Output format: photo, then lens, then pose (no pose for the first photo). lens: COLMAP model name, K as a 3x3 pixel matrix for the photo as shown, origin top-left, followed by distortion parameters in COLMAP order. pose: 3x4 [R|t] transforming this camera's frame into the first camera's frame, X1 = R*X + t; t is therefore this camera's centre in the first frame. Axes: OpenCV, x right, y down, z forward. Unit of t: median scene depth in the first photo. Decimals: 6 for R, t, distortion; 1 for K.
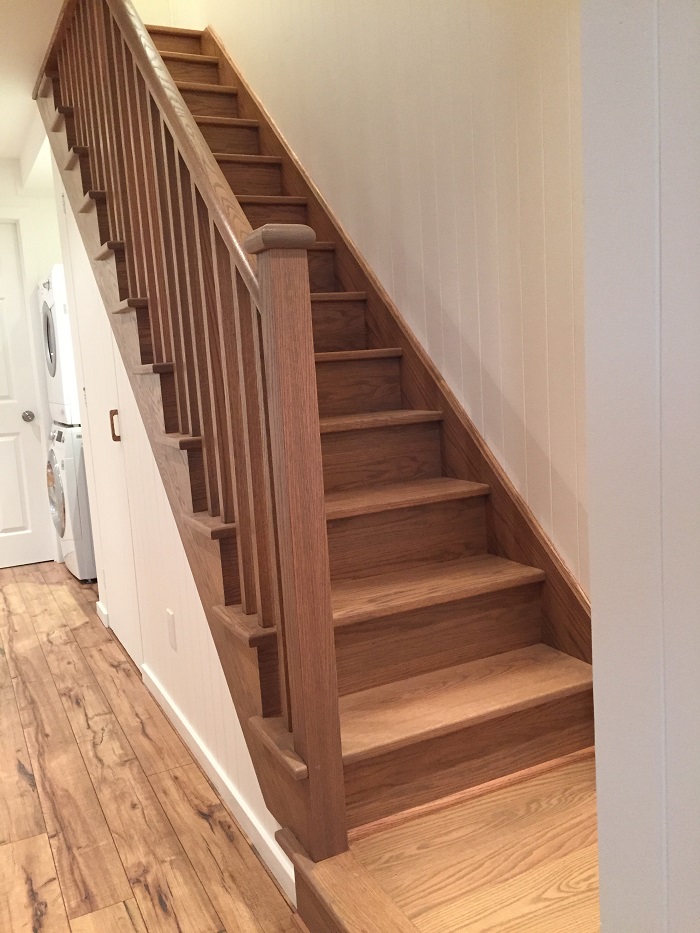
lens RADIAL K [[792.1, 0, 350.0], [0, 792.1, 466.5], [0, 0, 1]] dist [0.104736, -0.129913]
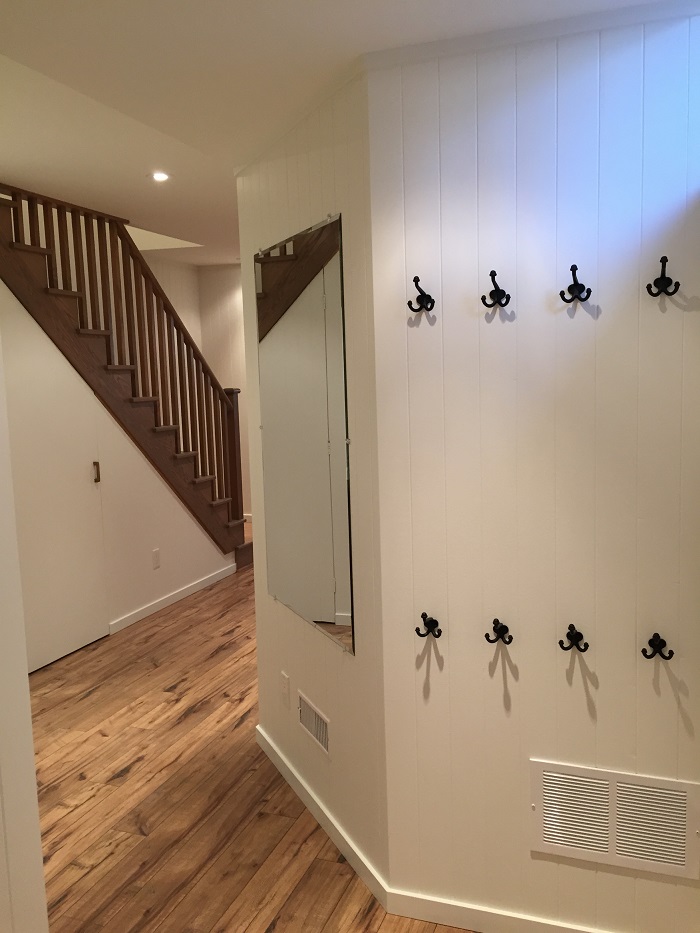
lens RADIAL K [[792.1, 0, 350.0], [0, 792.1, 466.5], [0, 0, 1]] dist [0.104736, -0.129913]
pose [[-0.672667, -0.004893, 0.739929, -1.616718], [0.168186, 0.972794, 0.159330, -0.205006], [-0.720578, 0.231621, -0.653543, 1.516753]]
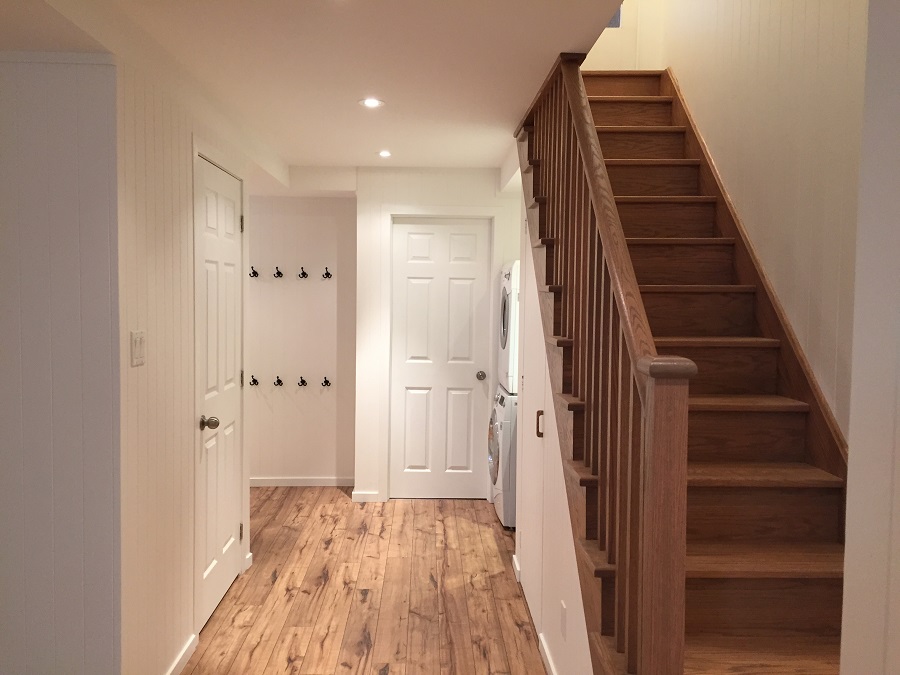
lens RADIAL K [[764.0, 0, 450.0], [0, 764.0, 337.5], [0, 0, 1]] dist [0.104736, -0.129913]
pose [[0.902975, 0.096333, -0.418756, 0.045615], [-0.121448, 0.992027, -0.033671, -0.114179], [0.412173, 0.081261, 0.907474, -0.090401]]
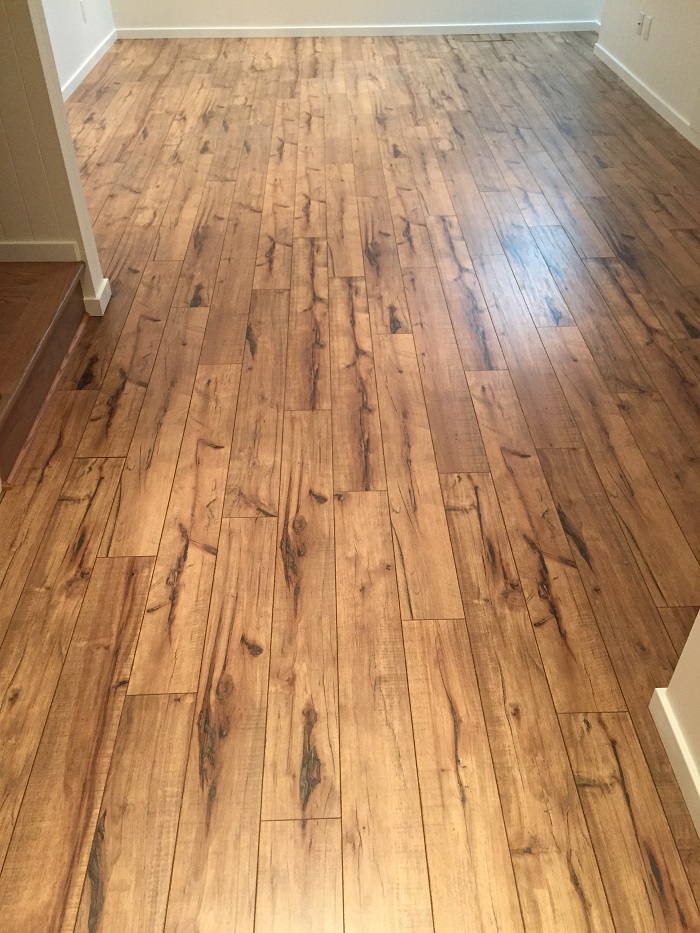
lens RADIAL K [[792.1, 0, 350.0], [0, 792.1, 466.5], [0, 0, 1]] dist [0.104736, -0.129913]
pose [[-0.904620, -0.221905, 0.363896, -0.521537], [0.107454, 0.707460, 0.698537, -0.142946], [-0.412451, 0.671012, -0.616138, 0.805978]]
